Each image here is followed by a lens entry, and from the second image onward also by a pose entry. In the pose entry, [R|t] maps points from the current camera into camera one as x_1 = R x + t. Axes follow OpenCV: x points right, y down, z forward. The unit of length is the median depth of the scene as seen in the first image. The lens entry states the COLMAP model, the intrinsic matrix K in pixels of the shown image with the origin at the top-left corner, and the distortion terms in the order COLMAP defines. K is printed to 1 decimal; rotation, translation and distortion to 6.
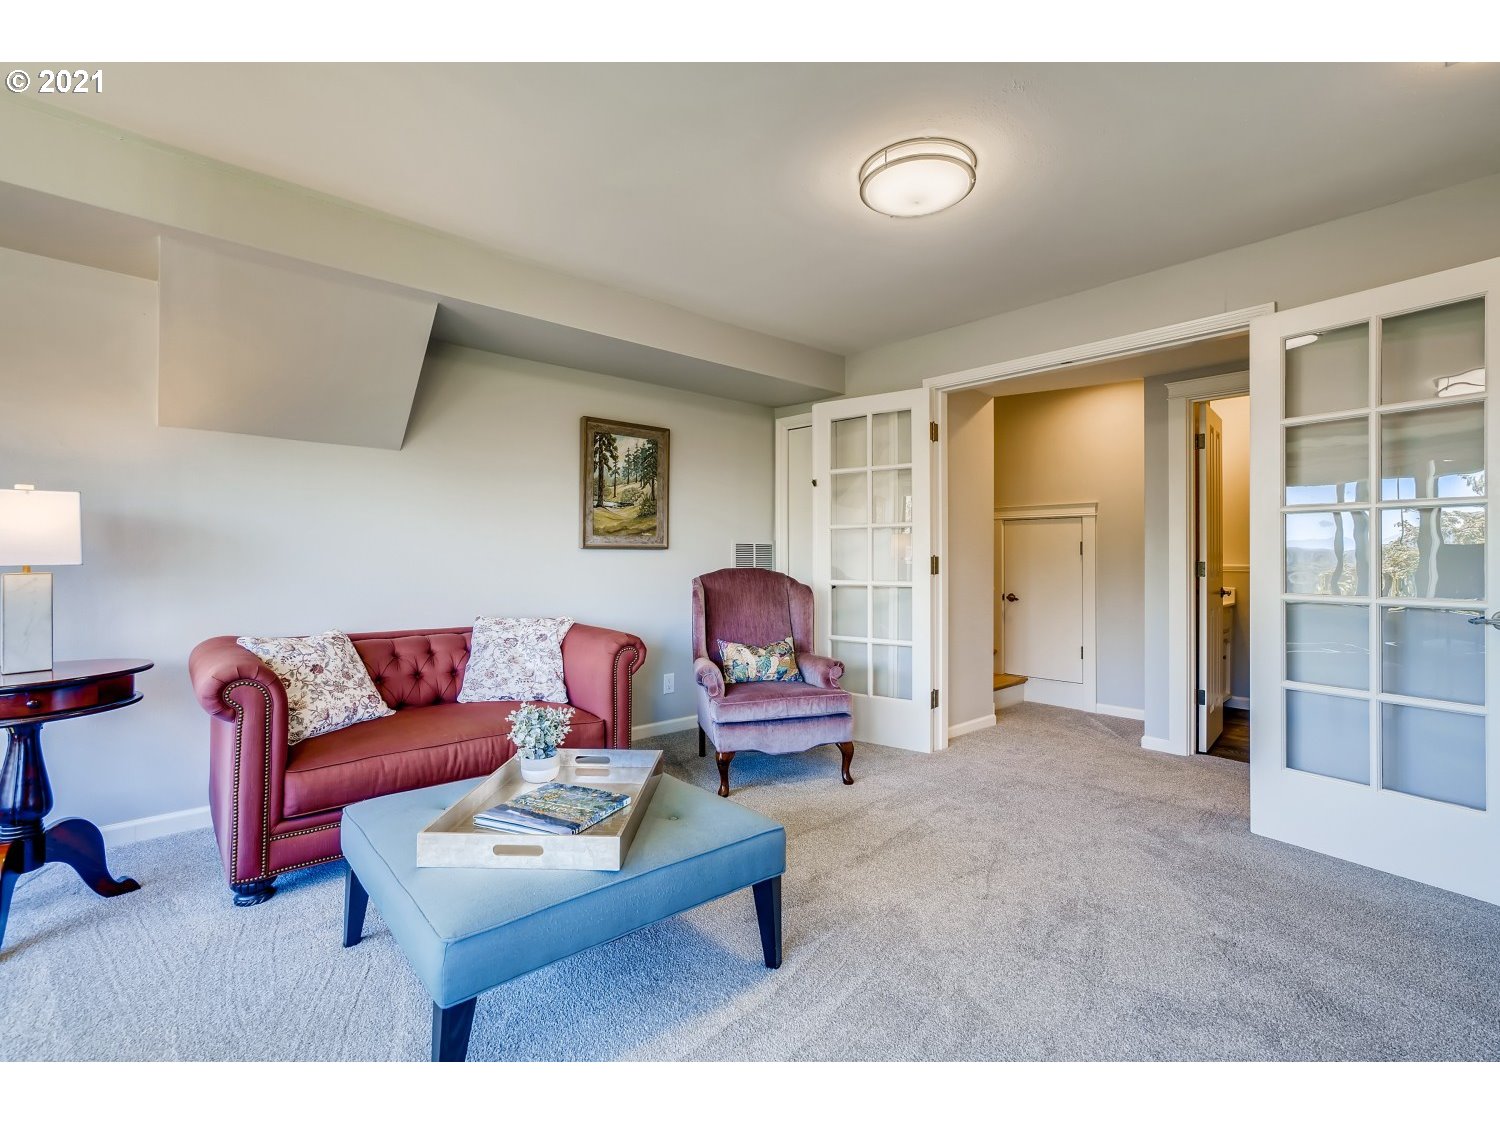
lens RADIAL K [[685.0, 0, 754.6], [0, 685.0, 554.8], [0, 0, 1]] dist [-0.002306, -0.000022]
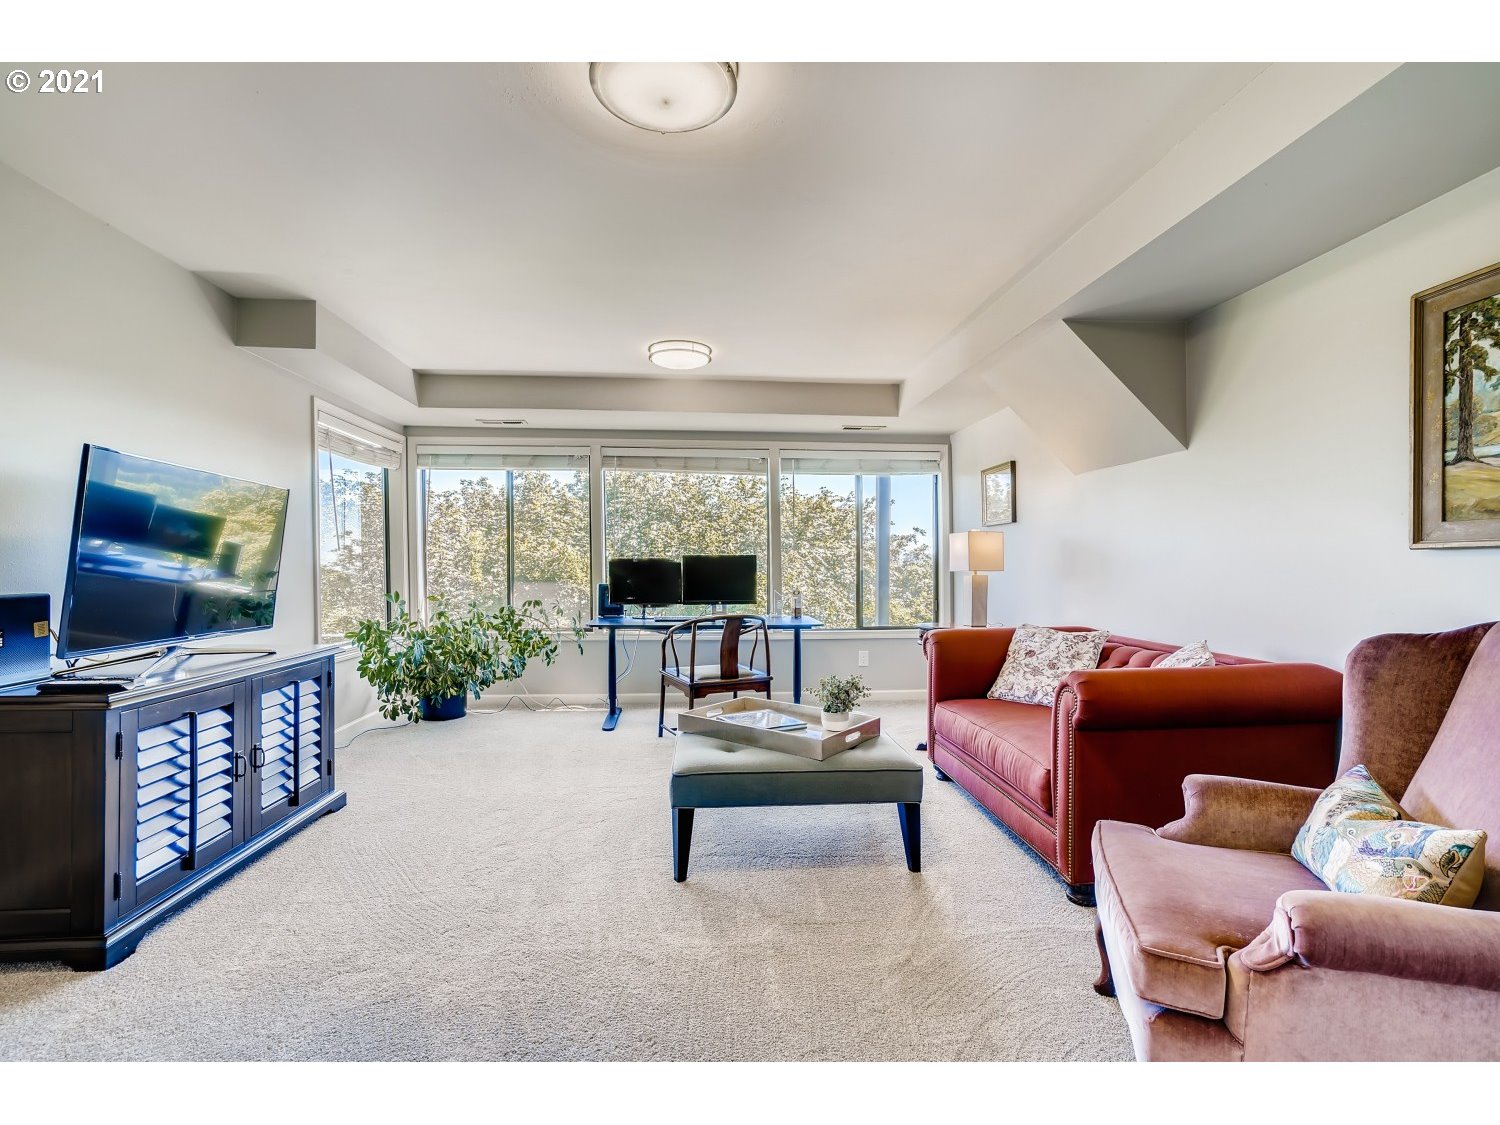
lens RADIAL K [[685.0, 0, 754.6], [0, 685.0, 554.8], [0, 0, 1]] dist [-0.002306, -0.000022]
pose [[-0.595758, -0.010514, -0.803095, 0.460692], [0.008013, 0.999787, -0.019033, 0.001464], [0.803124, -0.017774, -0.595546, 0.888437]]
